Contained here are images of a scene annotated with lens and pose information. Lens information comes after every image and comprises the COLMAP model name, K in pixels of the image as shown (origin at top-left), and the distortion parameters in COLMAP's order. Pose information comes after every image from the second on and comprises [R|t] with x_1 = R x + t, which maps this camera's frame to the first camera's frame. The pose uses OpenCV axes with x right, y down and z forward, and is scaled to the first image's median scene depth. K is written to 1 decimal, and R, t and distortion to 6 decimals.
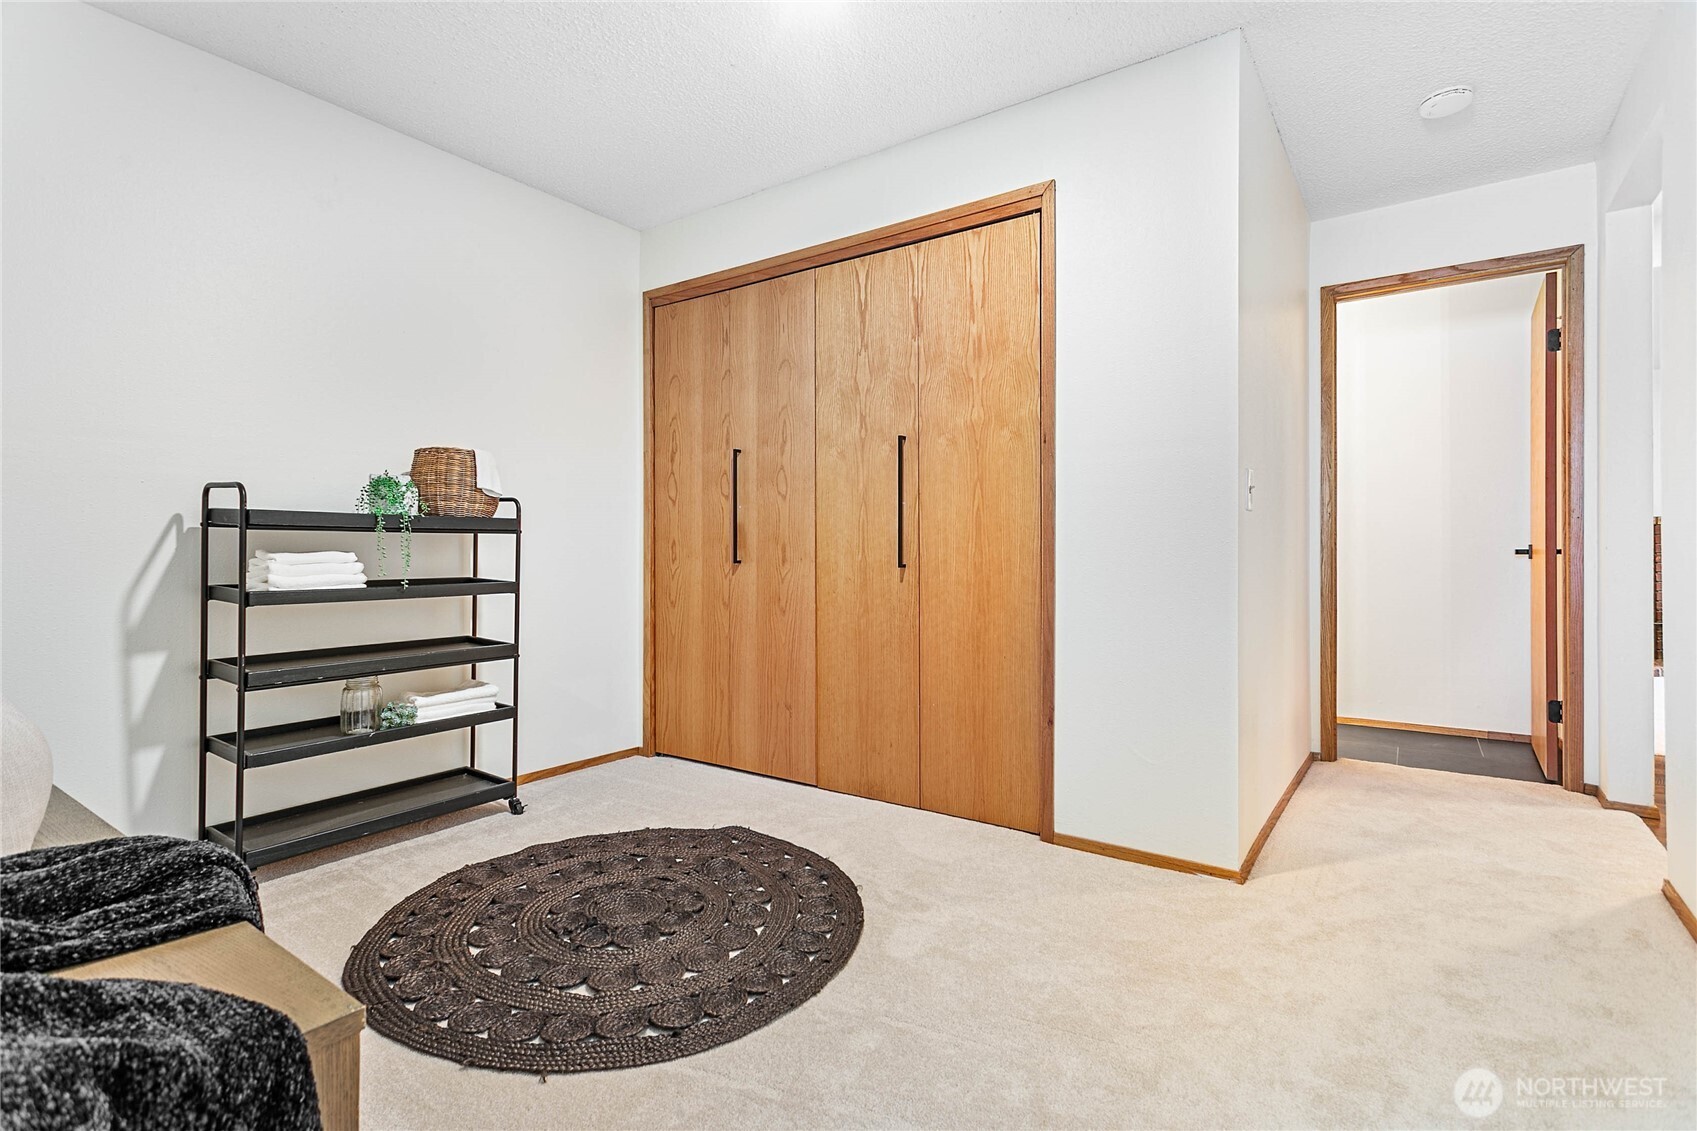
lens RADIAL K [[799.9, 0, 843.6], [0, 799.9, 550.0], [0, 0, 1]] dist [-0.001527, 0.003544]
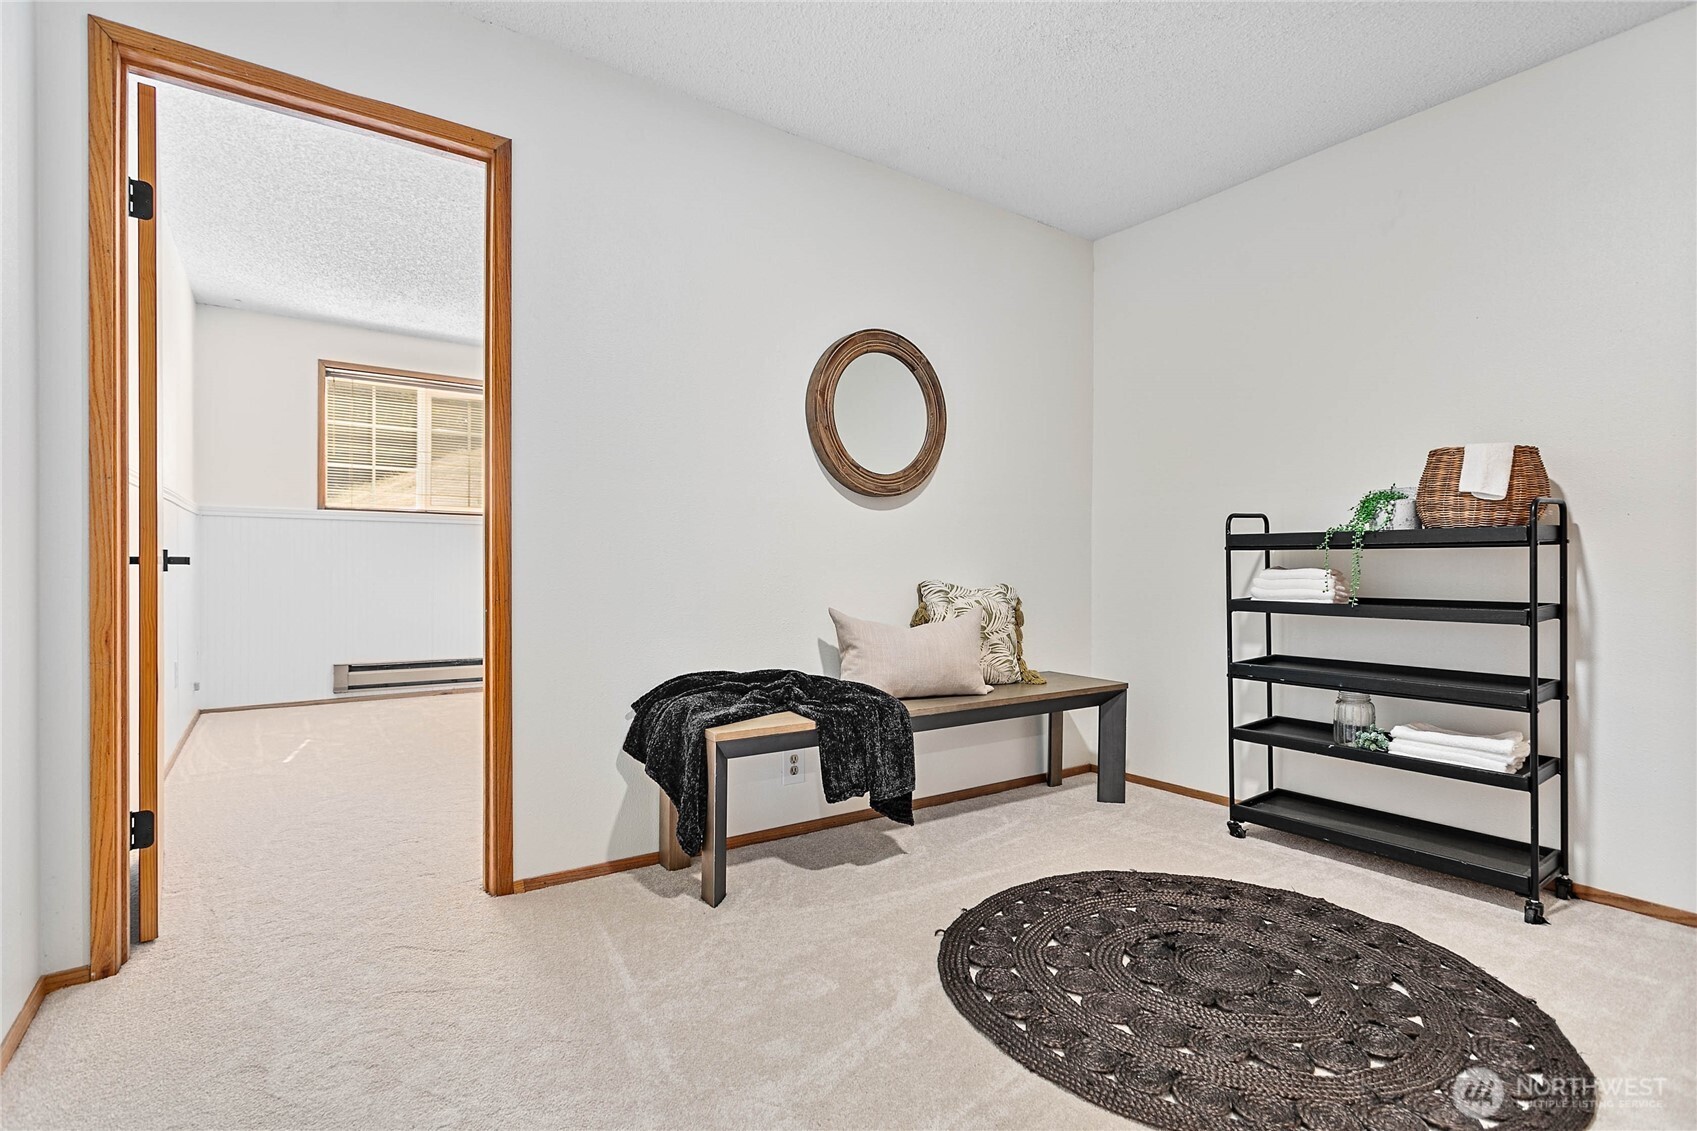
lens RADIAL K [[799.9, 0, 855.1], [0, 799.9, 573.9], [0, 0, 1]] dist [-0.001527, 0.003544]
pose [[-0.324280, 0.004216, -0.945952, 0.603905], [-0.004566, 0.999971, 0.006022, 0.005484], [0.945950, 0.006272, -0.324252, 0.778726]]
